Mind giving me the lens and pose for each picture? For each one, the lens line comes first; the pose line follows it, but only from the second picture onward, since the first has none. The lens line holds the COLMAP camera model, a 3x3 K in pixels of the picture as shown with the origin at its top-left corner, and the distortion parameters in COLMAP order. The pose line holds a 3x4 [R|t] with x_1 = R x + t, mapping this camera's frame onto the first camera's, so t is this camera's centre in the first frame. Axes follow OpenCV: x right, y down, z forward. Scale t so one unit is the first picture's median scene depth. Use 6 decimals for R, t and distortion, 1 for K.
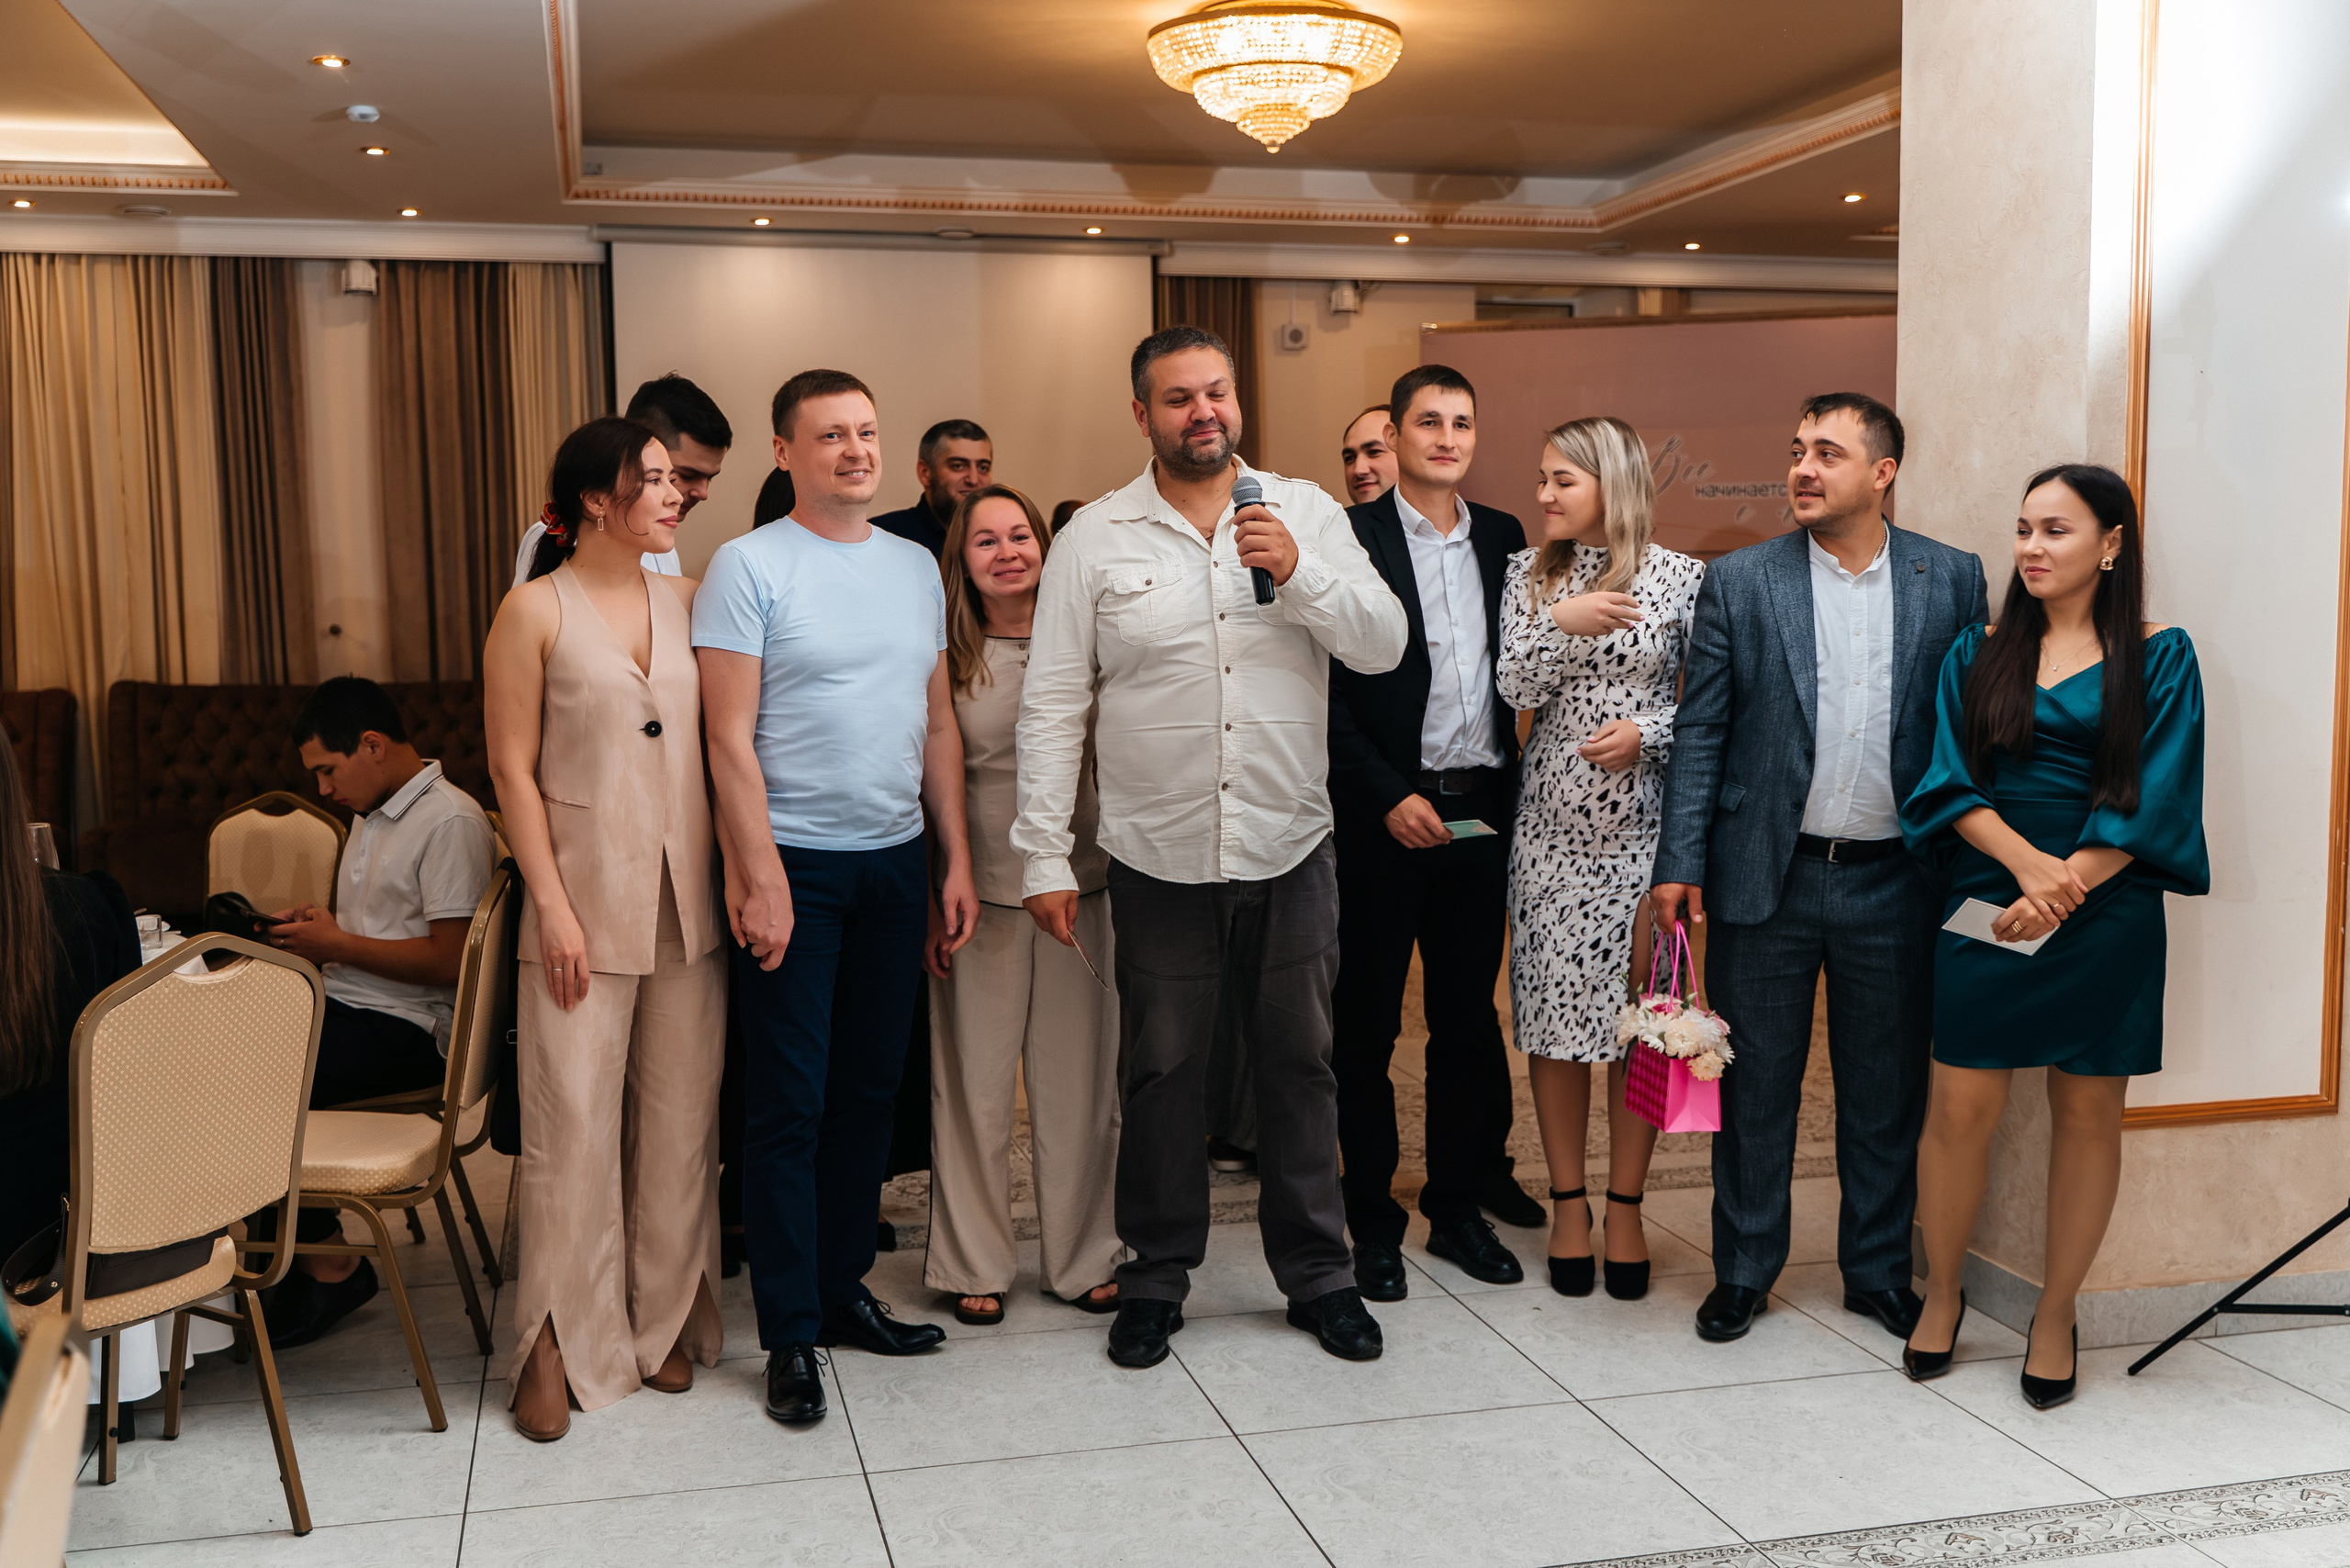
lens RADIAL K [[2278.5, 0, 1175.0], [0, 2278.5, 784.0], [0, 0, 1]] dist [-0.002875, 0.016412]
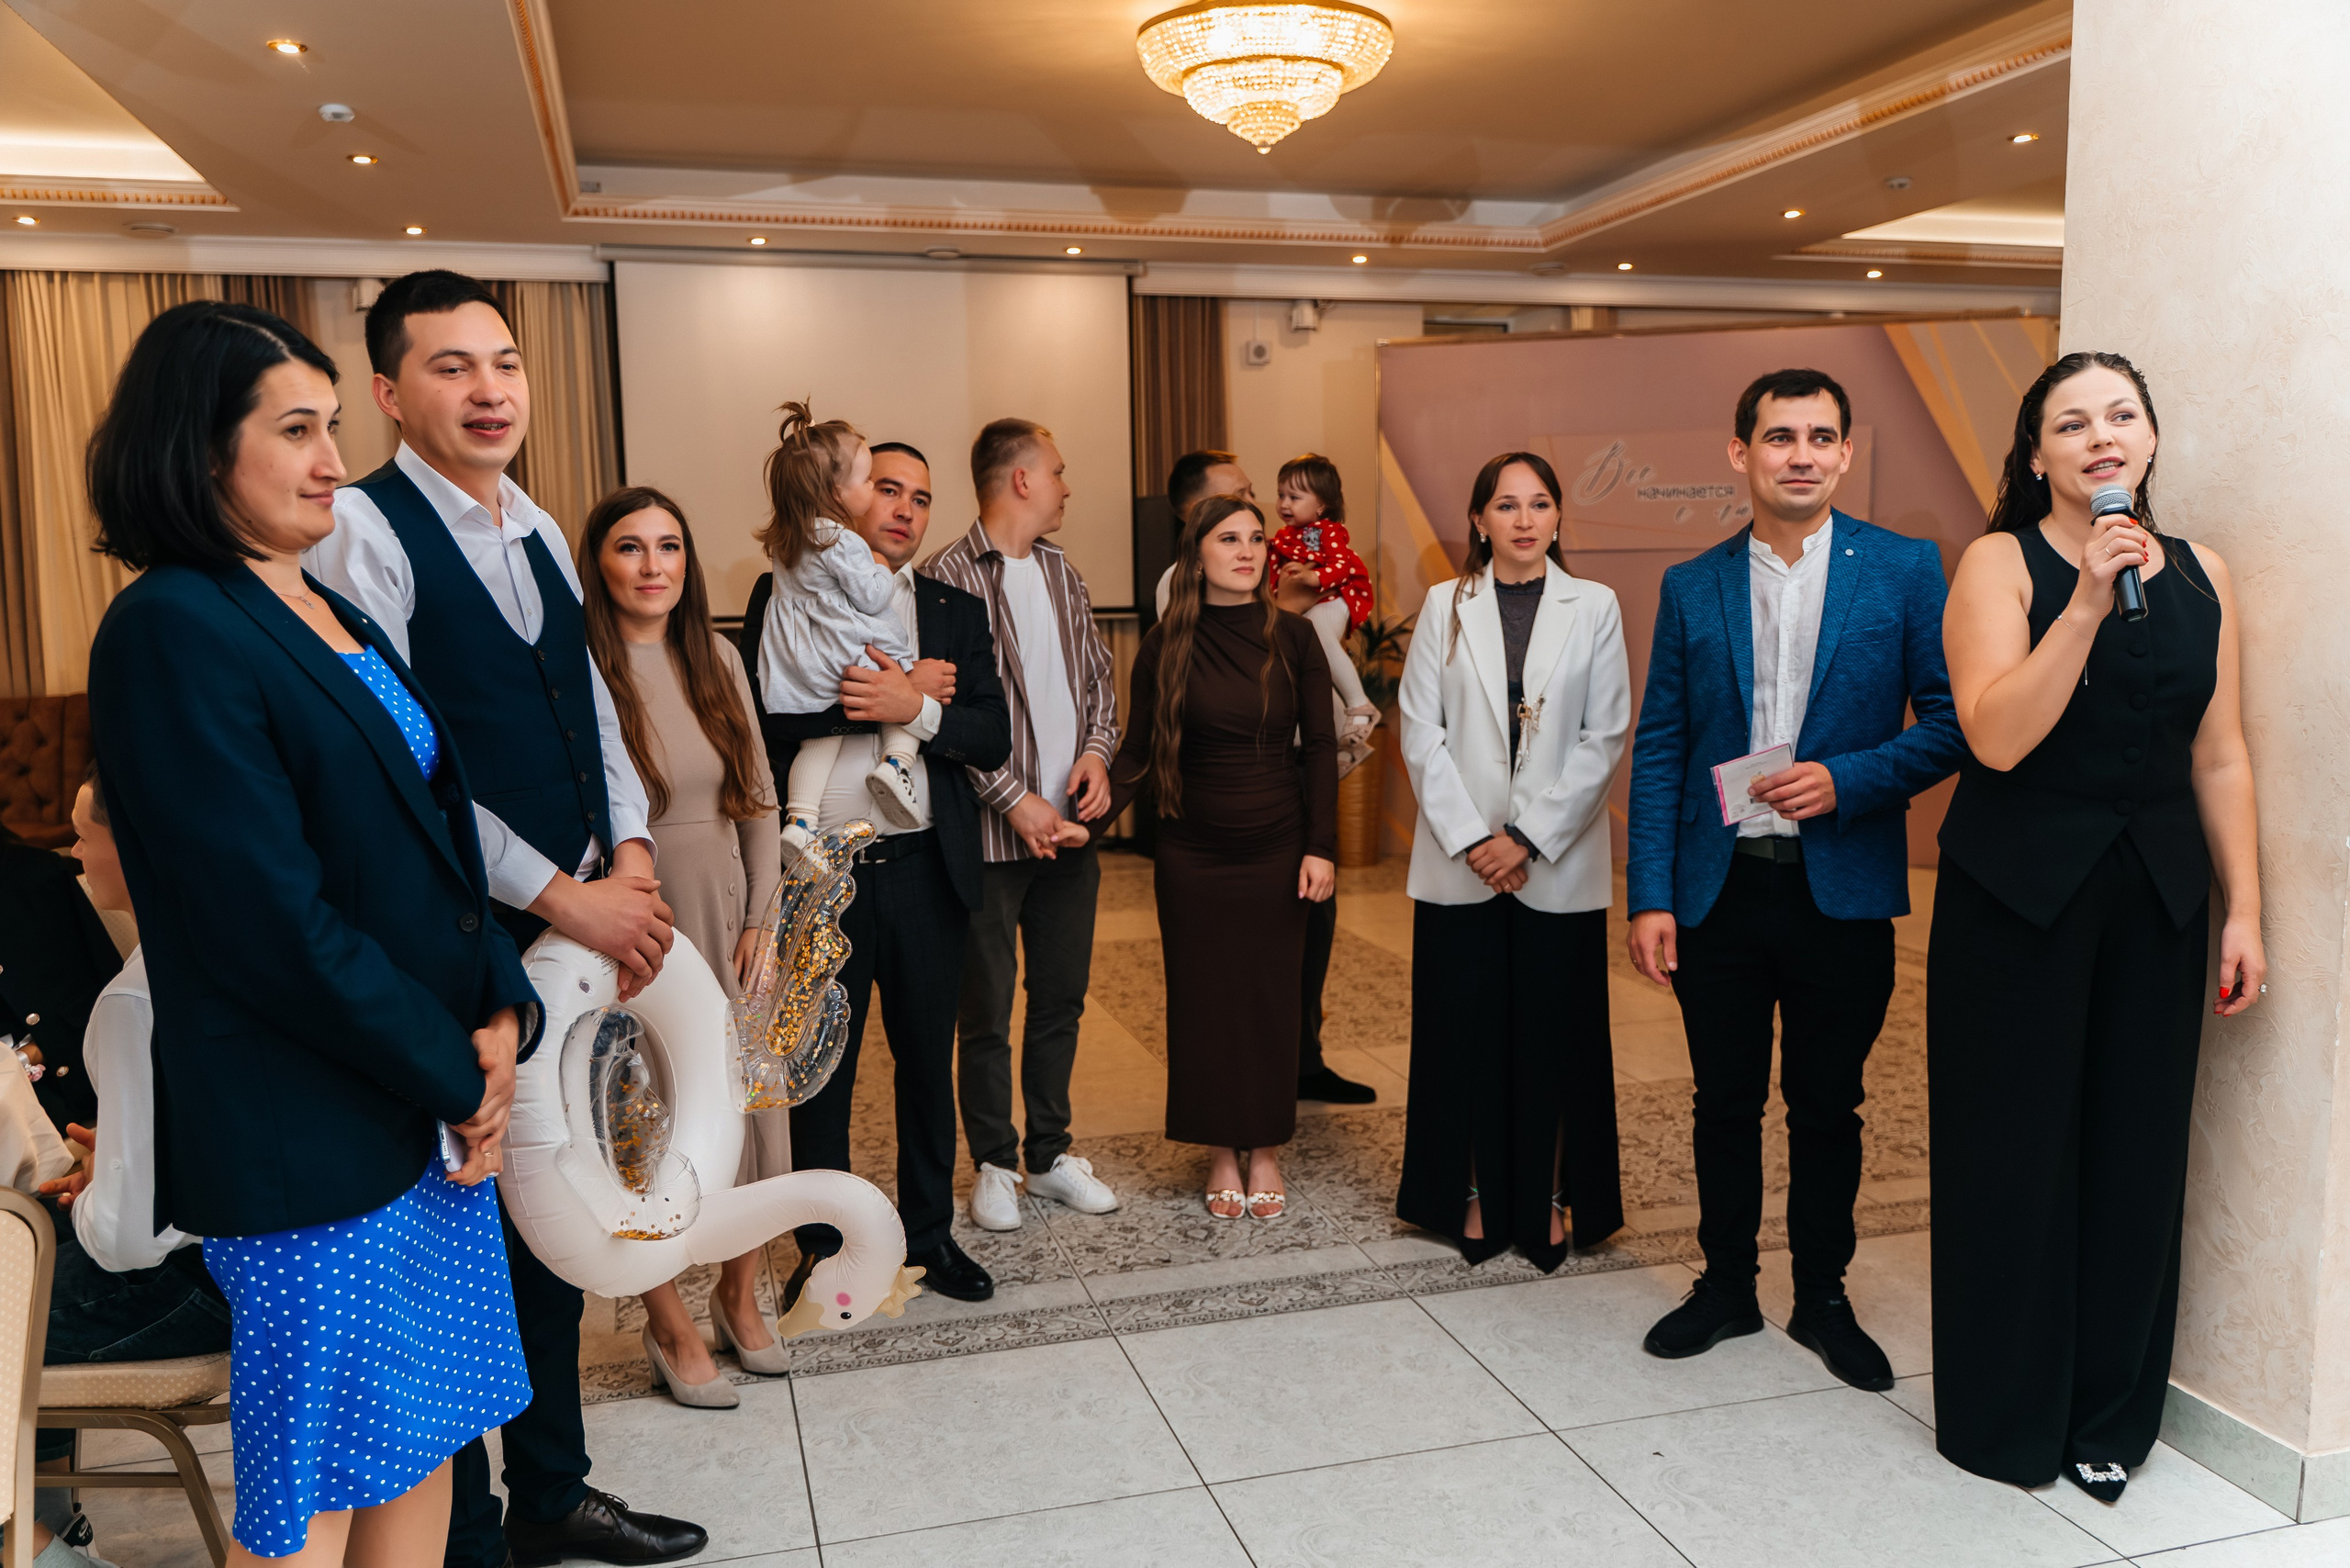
lens RADIAL K [[1852.0, 0, 1175.0], [0, 1852.0, 784.0], [0, 0, 1]] dist [0.008615, -0.006612]
pose [[0.999599, -0.010178, 0.026426, -0.014363], [0.009477, 0.999604, 0.026510, -0.017463], [-0.026686, -0.026249, 0.999299, 0.134544]]
